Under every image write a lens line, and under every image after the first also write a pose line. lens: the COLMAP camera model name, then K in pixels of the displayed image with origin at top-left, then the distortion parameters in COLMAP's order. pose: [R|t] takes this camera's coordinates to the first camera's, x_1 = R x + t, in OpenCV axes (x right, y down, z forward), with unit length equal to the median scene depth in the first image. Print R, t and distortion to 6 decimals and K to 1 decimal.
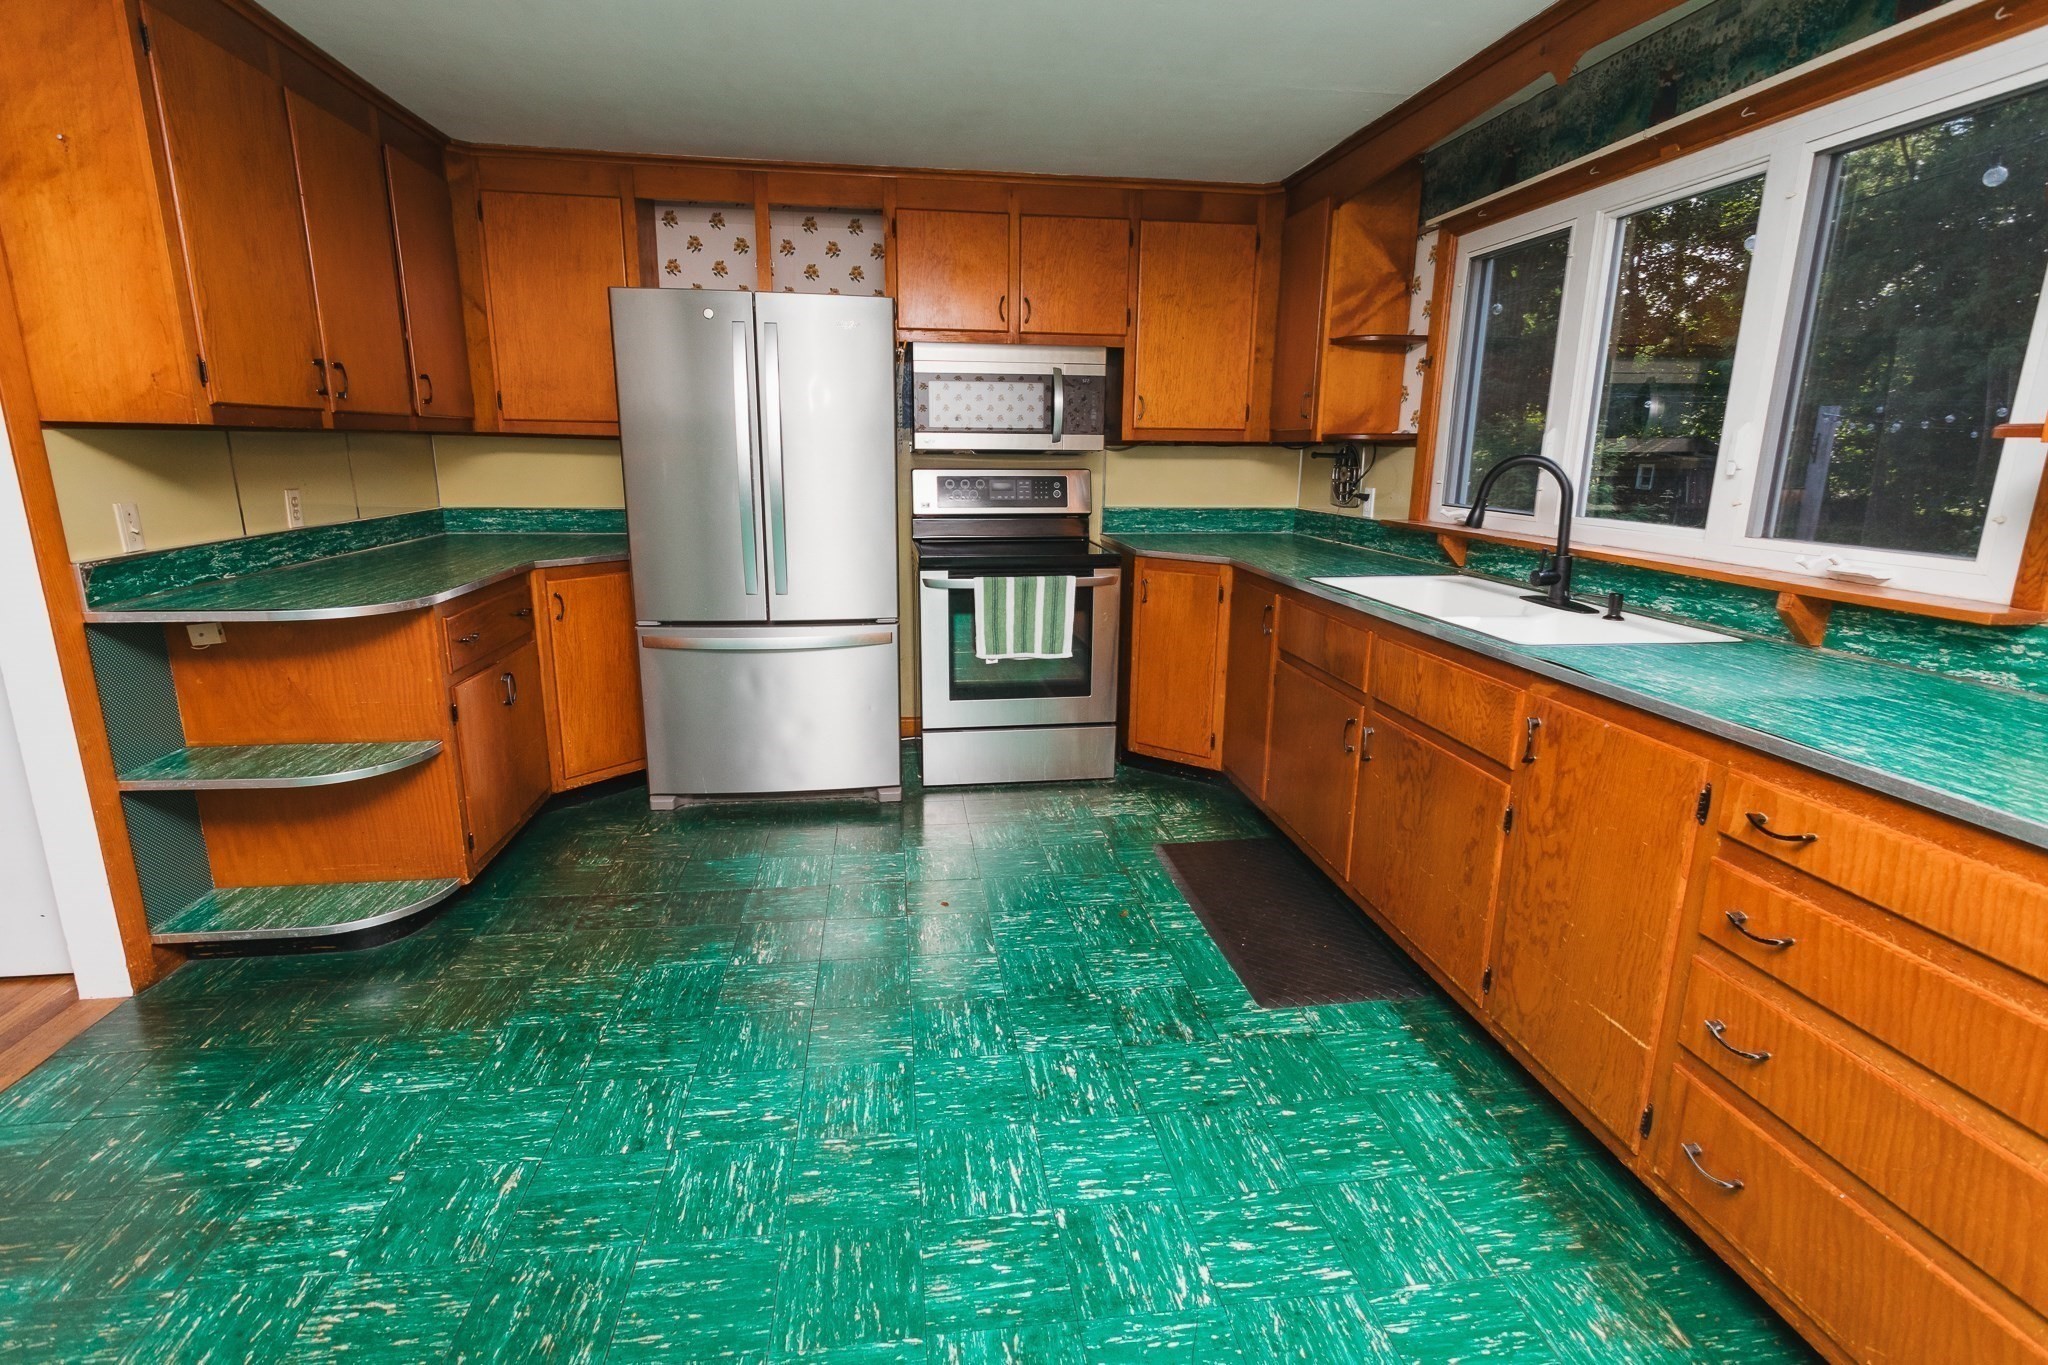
lens RADIAL K [[973.3, 0, 1024.0], [0, 973.3, 682.5], [0, 0, 1]] dist [0.002481, 0.000166]
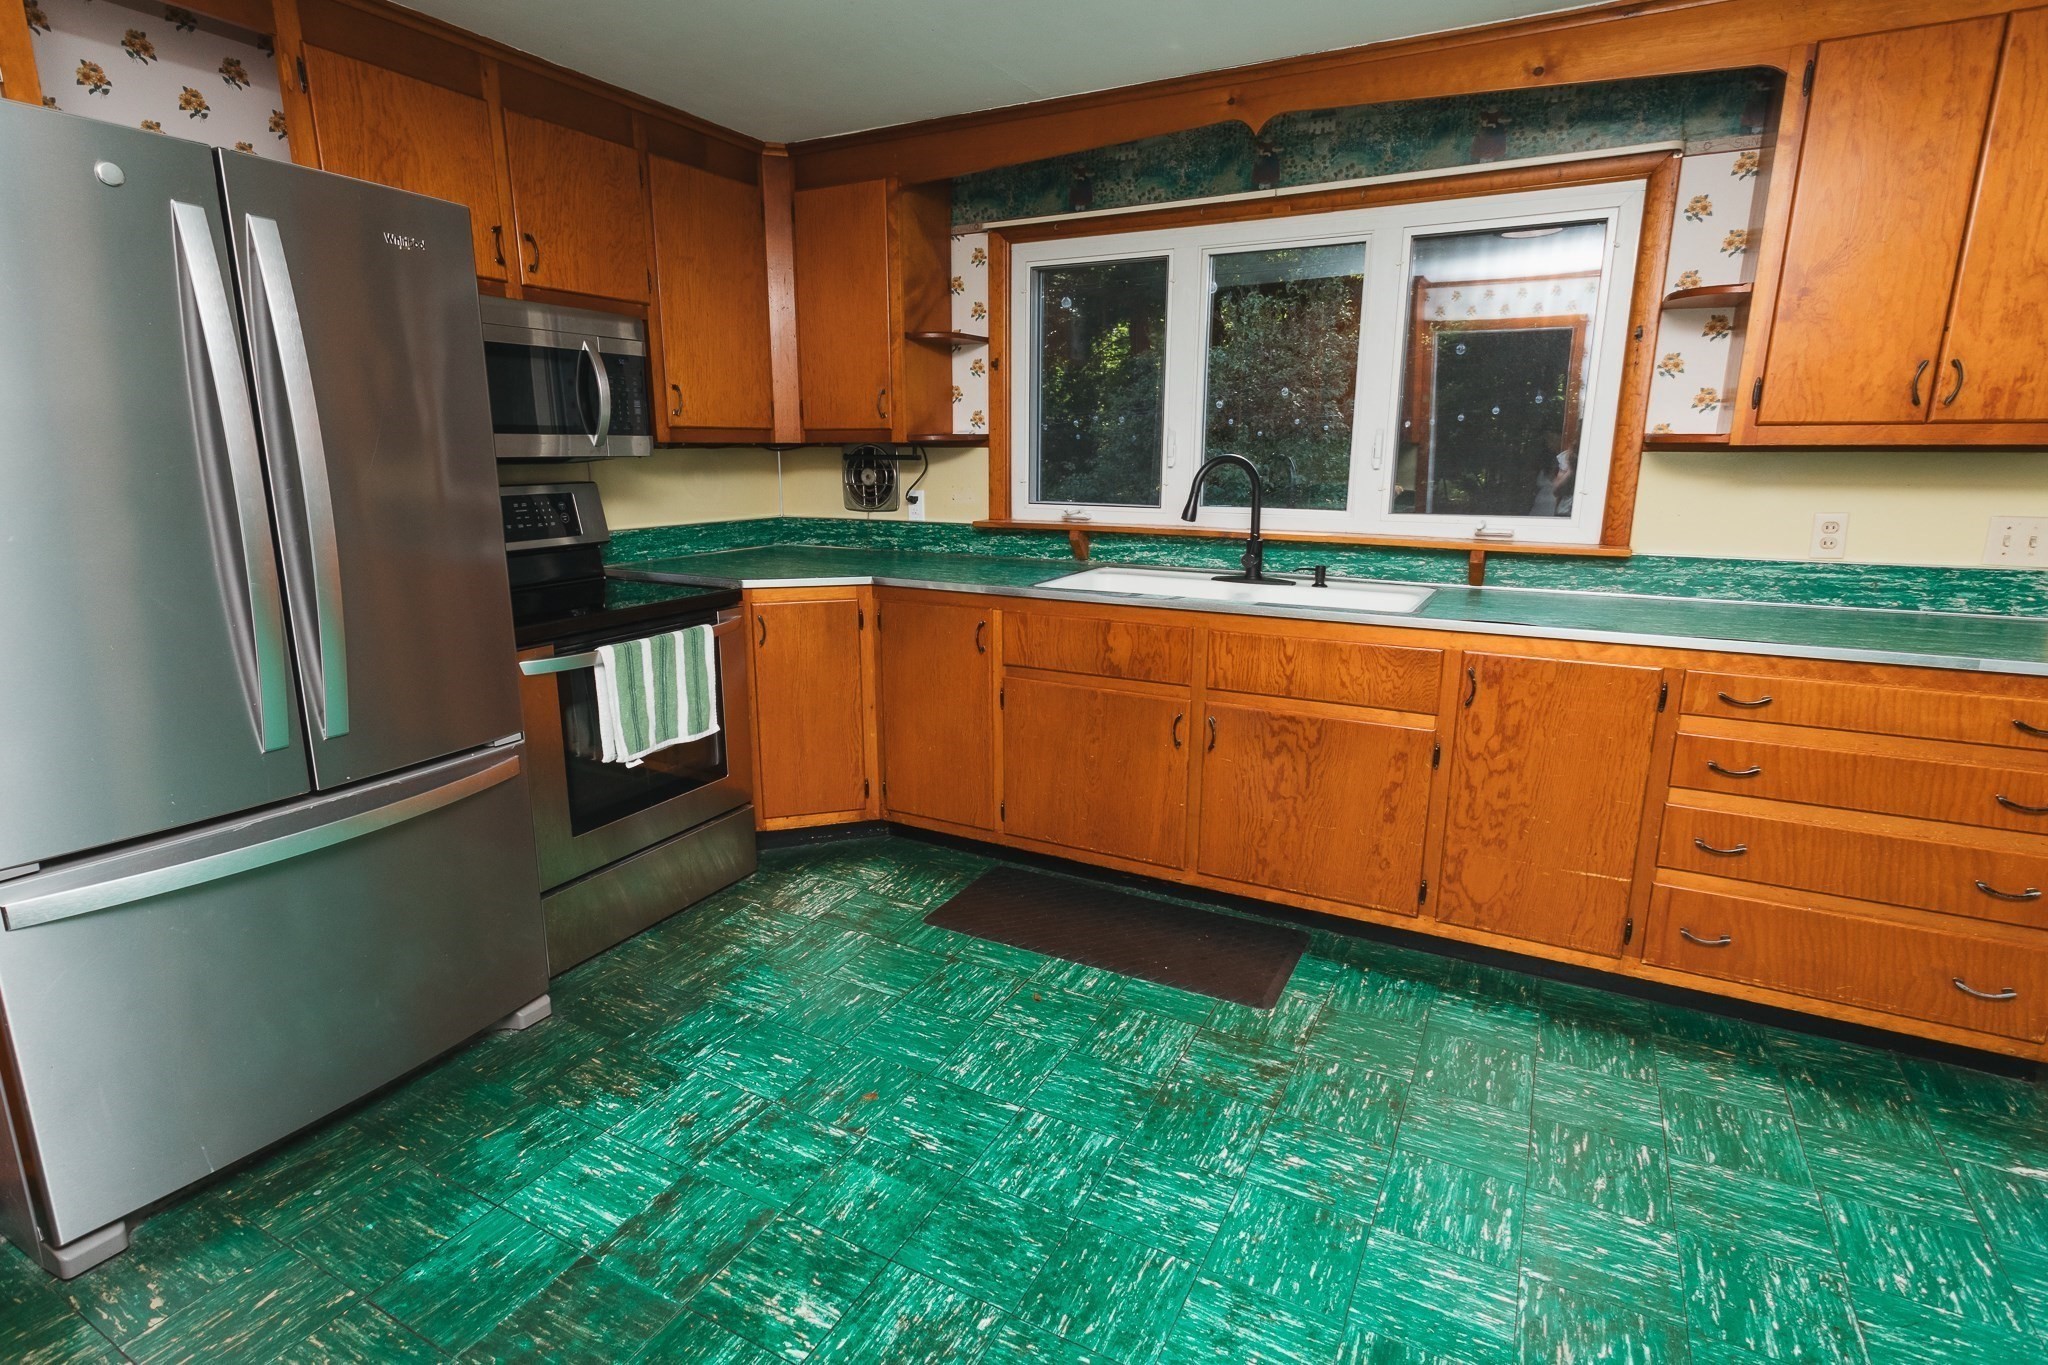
lens RADIAL K [[1007.1, 0, 1024.0], [0, 1007.1, 682.5], [0, 0, 1]] dist [-0.000303, 0.000268]
pose [[0.592859, -0.190965, 0.782337, -0.643754], [0.194681, 0.976649, 0.090865, -0.136282], [-0.781420, 0.098436, 0.616192, 0.520241]]
